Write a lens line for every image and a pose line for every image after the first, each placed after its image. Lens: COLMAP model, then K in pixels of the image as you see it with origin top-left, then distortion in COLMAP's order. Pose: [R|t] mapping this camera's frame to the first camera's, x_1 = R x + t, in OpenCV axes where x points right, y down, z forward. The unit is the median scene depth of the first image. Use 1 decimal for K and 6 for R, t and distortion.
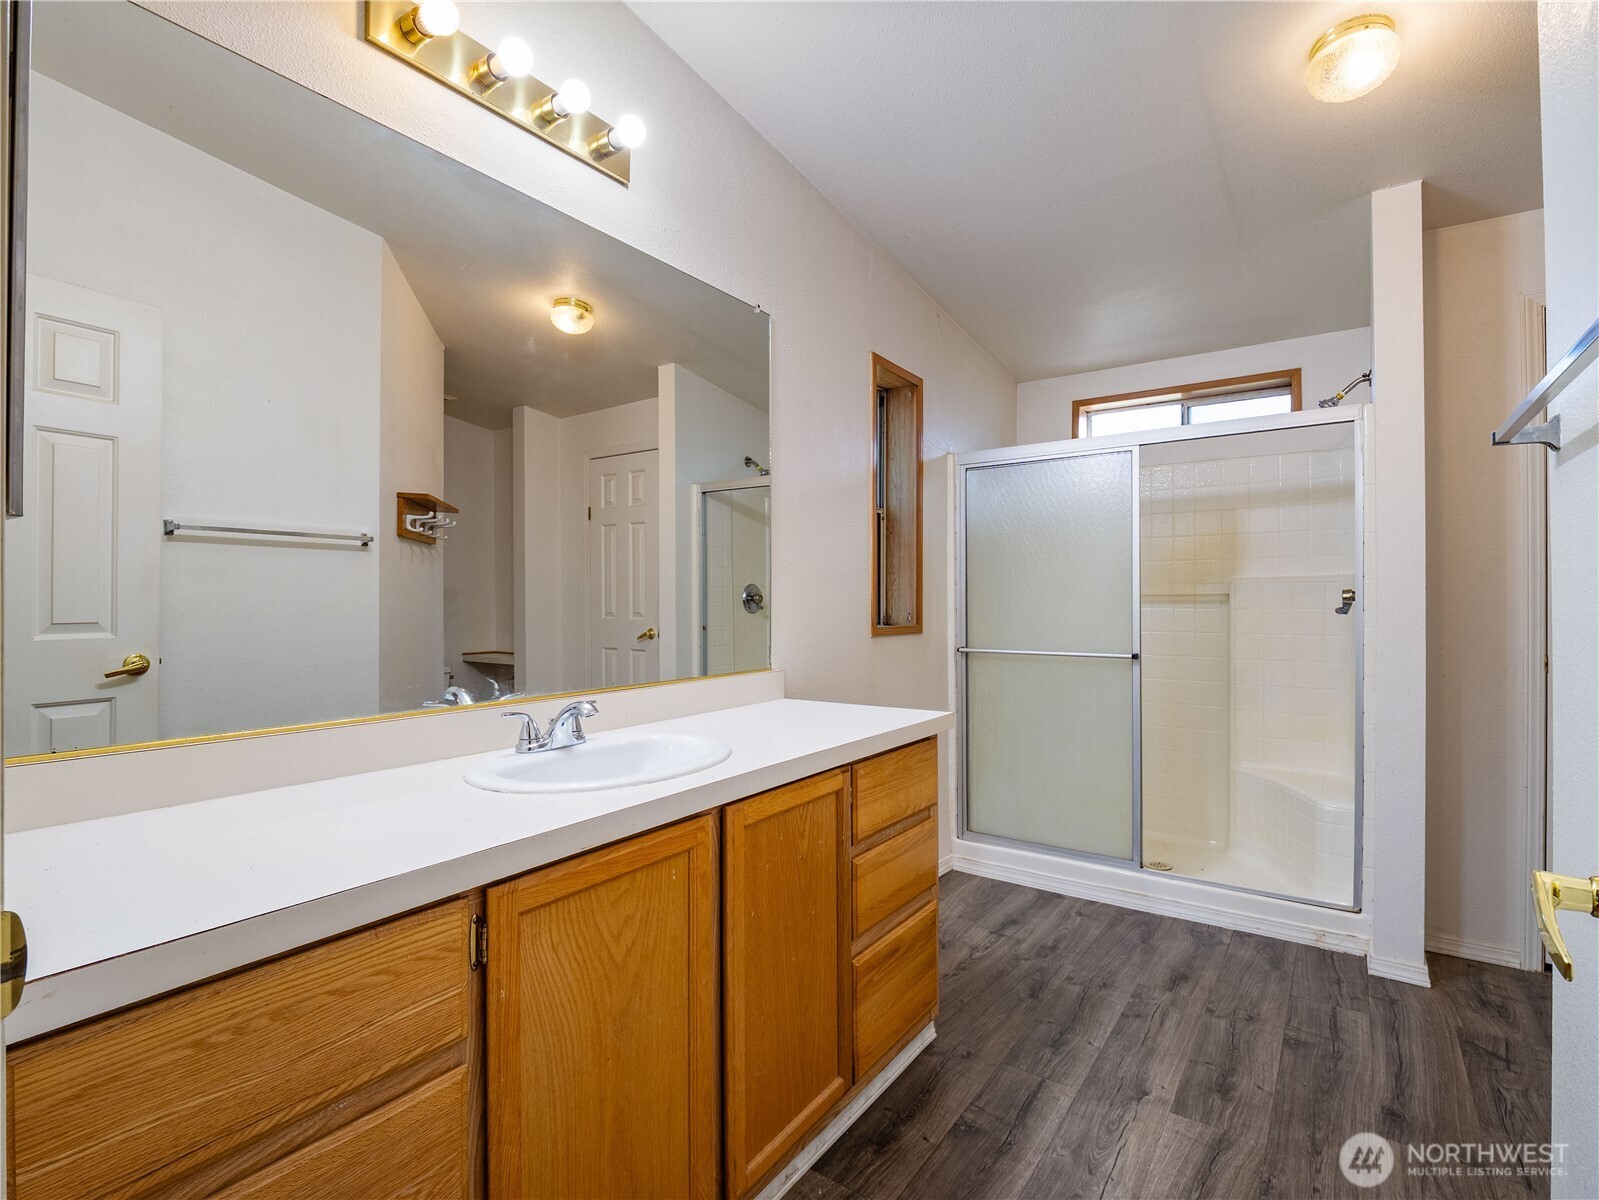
lens RADIAL K [[772.8, 0, 799.5], [0, 772.8, 600.0], [0, 0, 1]] dist [-0.002761, -0.000598]
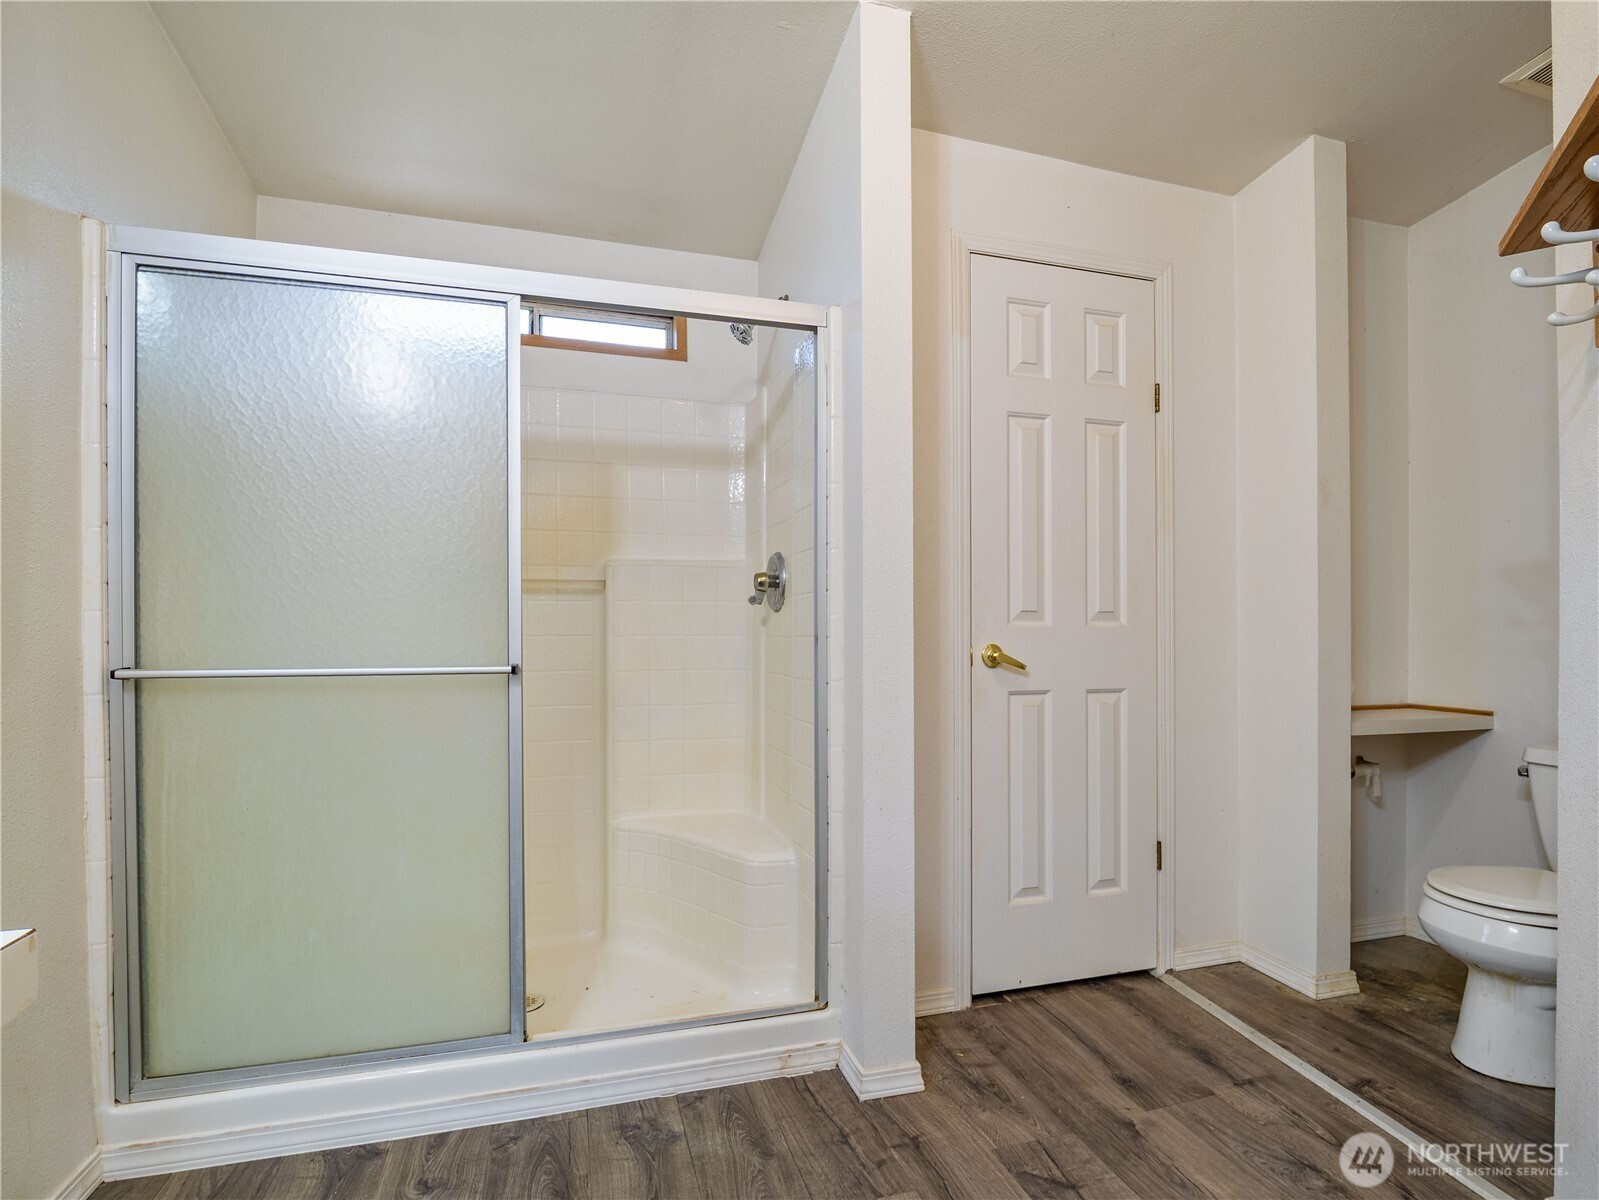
lens RADIAL K [[811.0, 0, 801.3], [0, 811.0, 610.2], [0, 0, 1]] dist [-0.001545, -0.000346]
pose [[0.607832, 0.004552, 0.794053, 0.083723], [-0.001477, 0.999988, -0.004602, 0.026709], [-0.794065, 0.001624, 0.607831, 0.462498]]
